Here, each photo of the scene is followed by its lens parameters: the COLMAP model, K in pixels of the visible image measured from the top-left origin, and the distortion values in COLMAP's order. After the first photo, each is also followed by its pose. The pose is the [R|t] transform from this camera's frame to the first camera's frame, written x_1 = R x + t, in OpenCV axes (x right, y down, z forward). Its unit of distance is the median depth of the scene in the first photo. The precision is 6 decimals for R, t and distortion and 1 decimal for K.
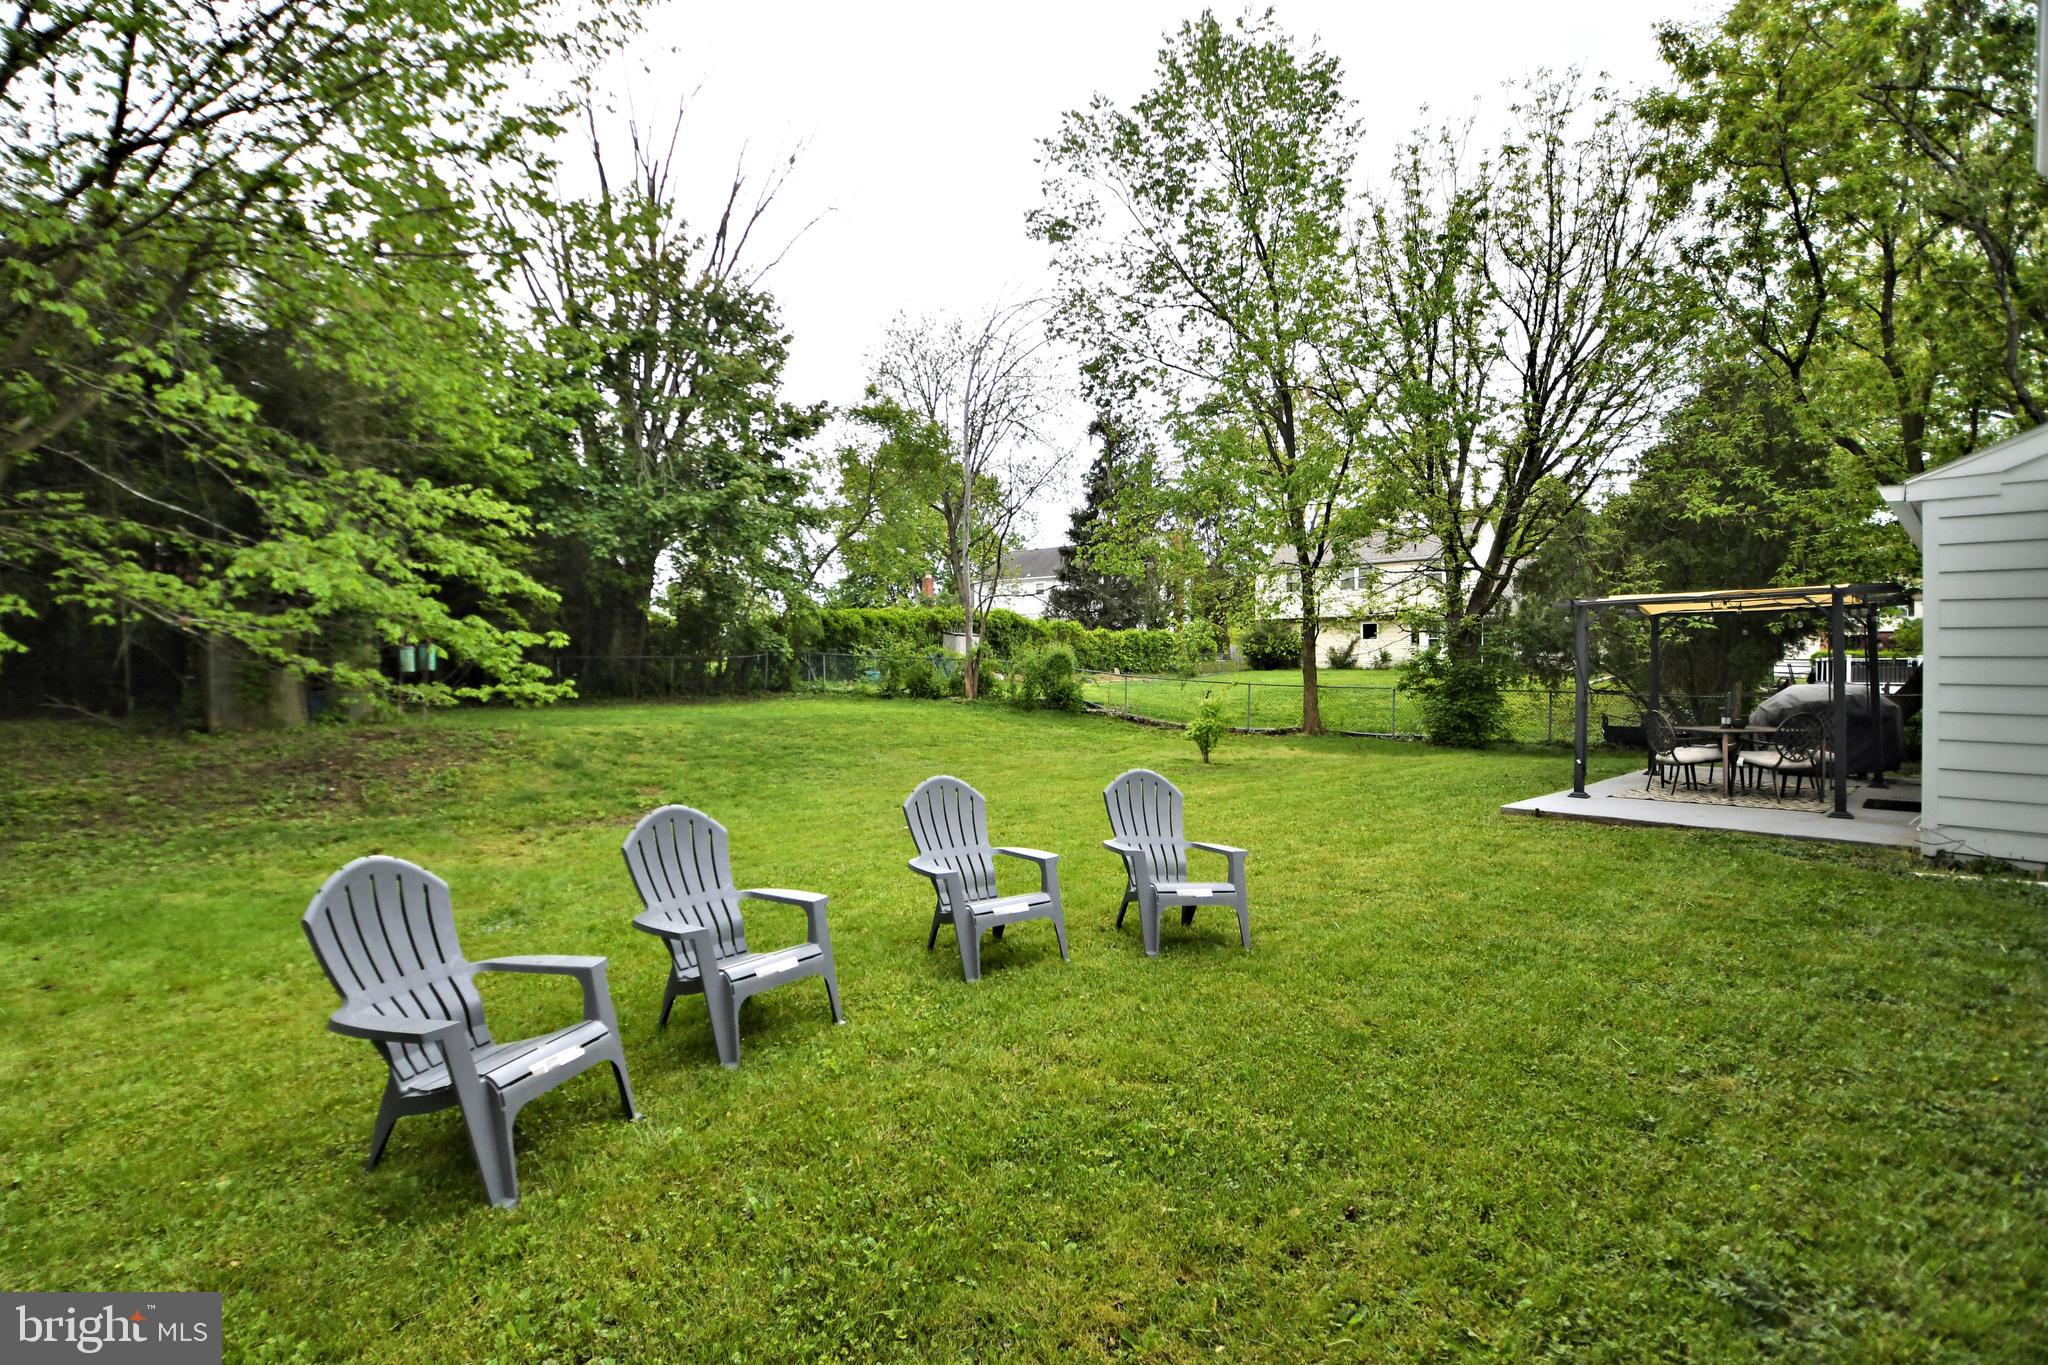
lens RADIAL K [[1007.0, 0, 1020.6], [0, 1007.0, 674.0], [0, 0, 1]] dist [-0.014084, -0.000691]
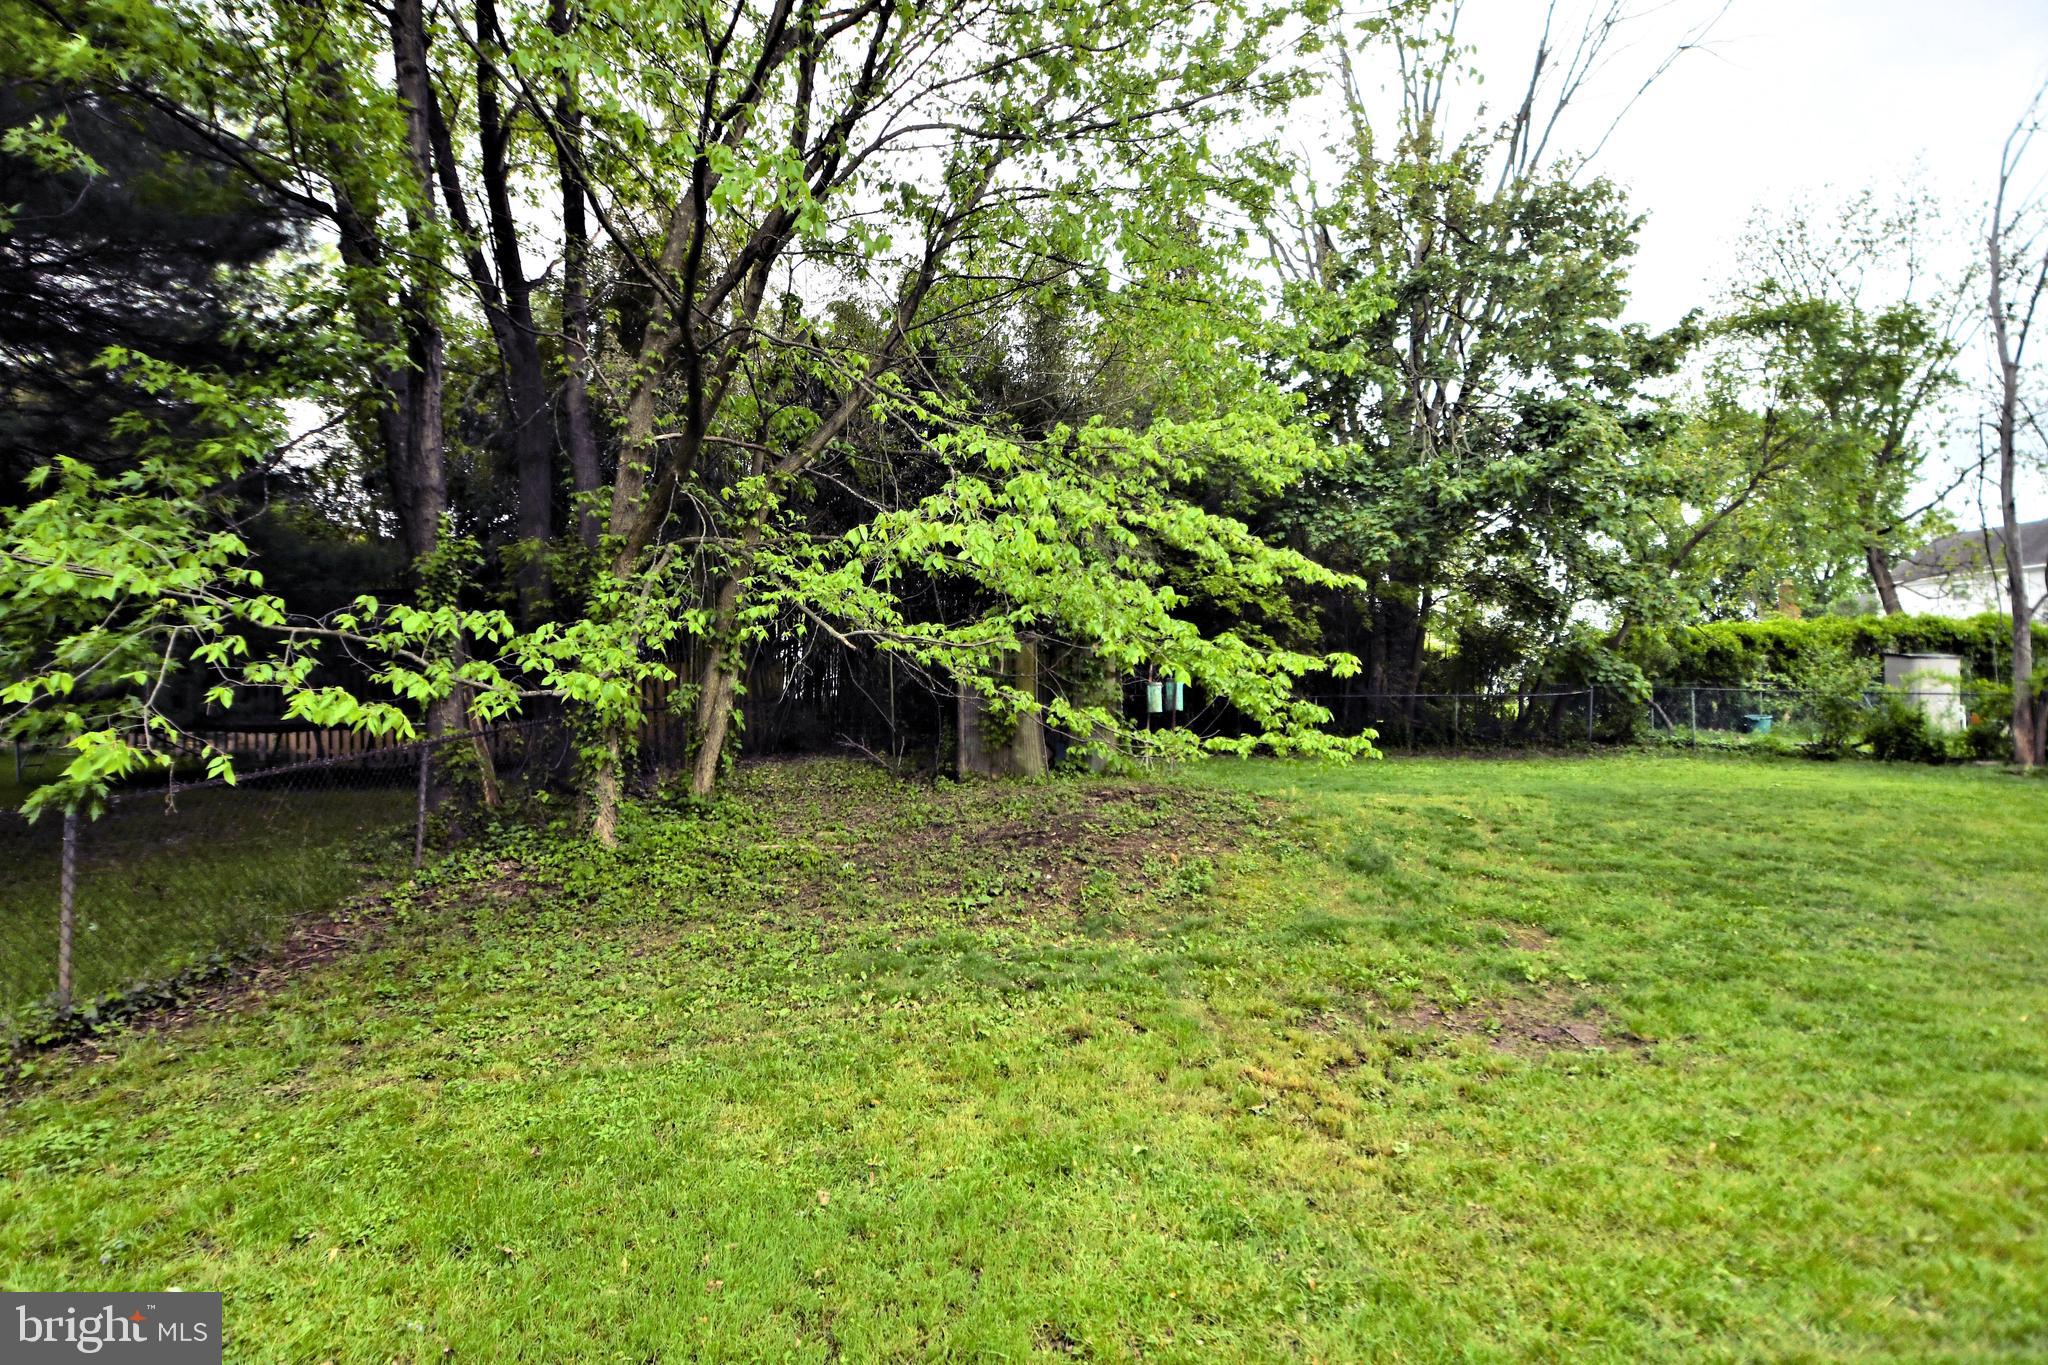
lens RADIAL K [[1007.0, 0, 1022.4], [0, 1007.0, 679.5], [0, 0, 1]] dist [-0.014084, -0.000691]
pose [[0.769644, -0.015641, -0.638282, -0.193191], [-0.008483, 0.999361, -0.034718, 0.000499], [0.638417, 0.032135, 0.769019, 0.342294]]
